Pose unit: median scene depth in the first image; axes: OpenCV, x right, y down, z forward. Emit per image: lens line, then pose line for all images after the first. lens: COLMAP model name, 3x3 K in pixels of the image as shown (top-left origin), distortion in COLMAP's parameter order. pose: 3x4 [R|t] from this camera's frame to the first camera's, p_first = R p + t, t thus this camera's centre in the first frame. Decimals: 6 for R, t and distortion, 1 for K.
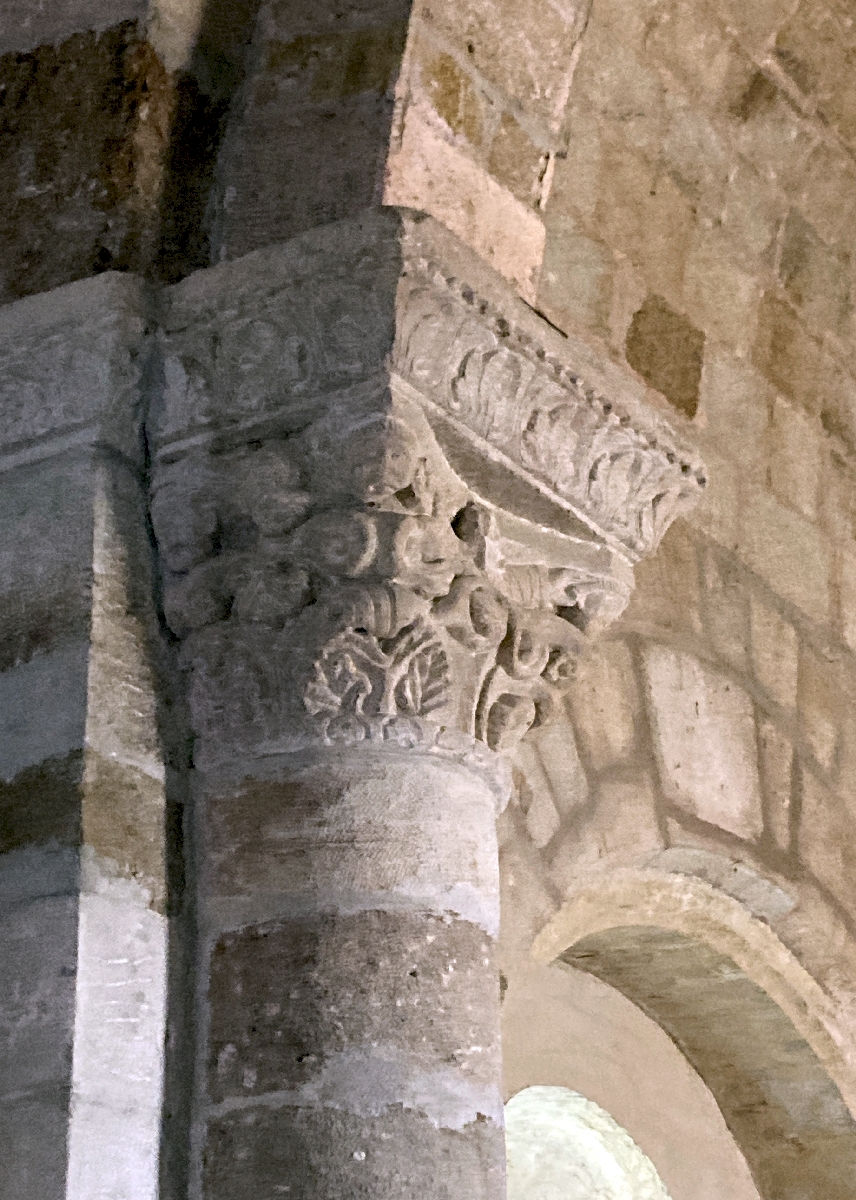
lens RADIAL K [[2349.0, 0, 428.6], [0, 2349.0, 600.1], [0, 0, 1]] dist [0.179175, 0.000000]
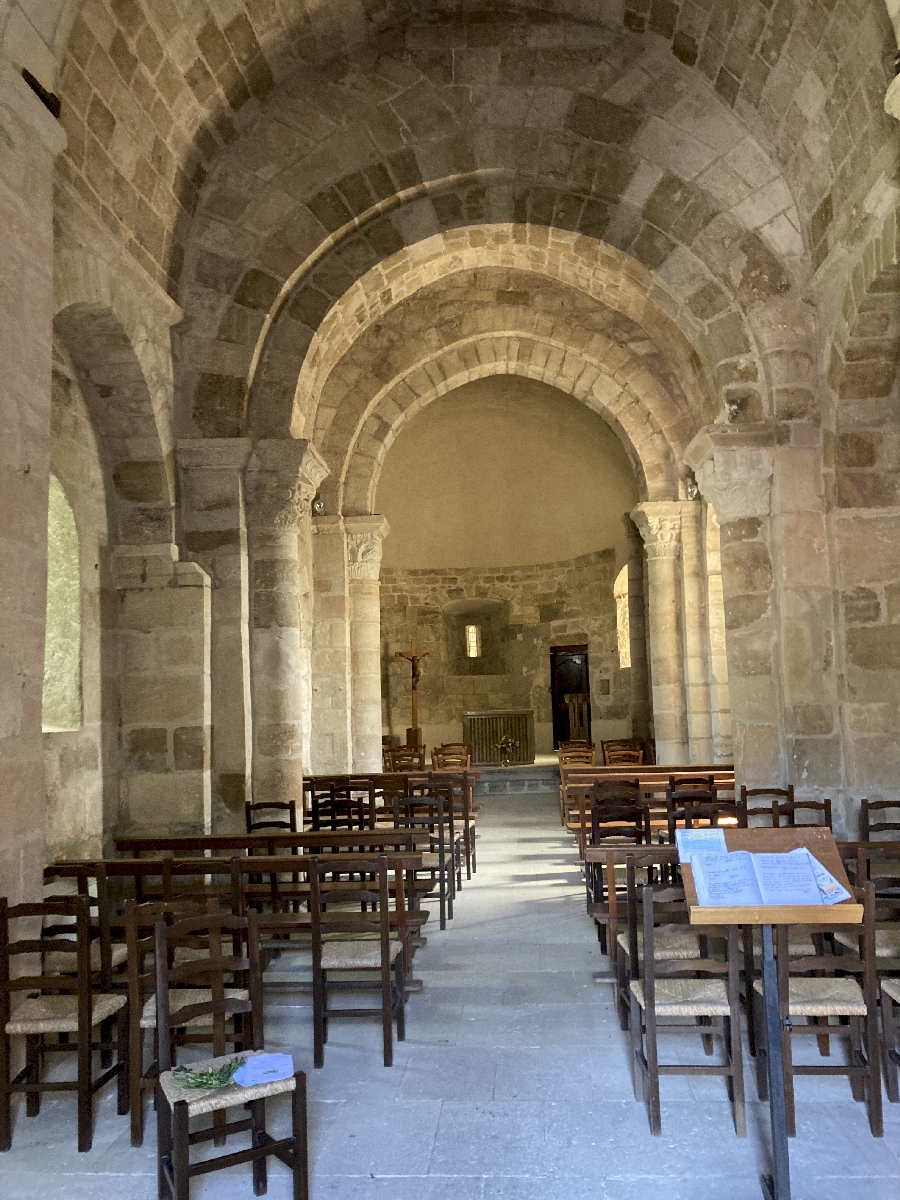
lens RADIAL K [[993.0, 0, 449.2], [0, 993.0, 600.8], [0, 0, 1]] dist [0.013459, -0.017130]
pose [[0.857549, 0.037710, 0.513019, -0.906441], [-0.194975, 0.946722, 0.256325, -0.467462], [-0.476020, -0.319837, 0.819213, -1.212039]]
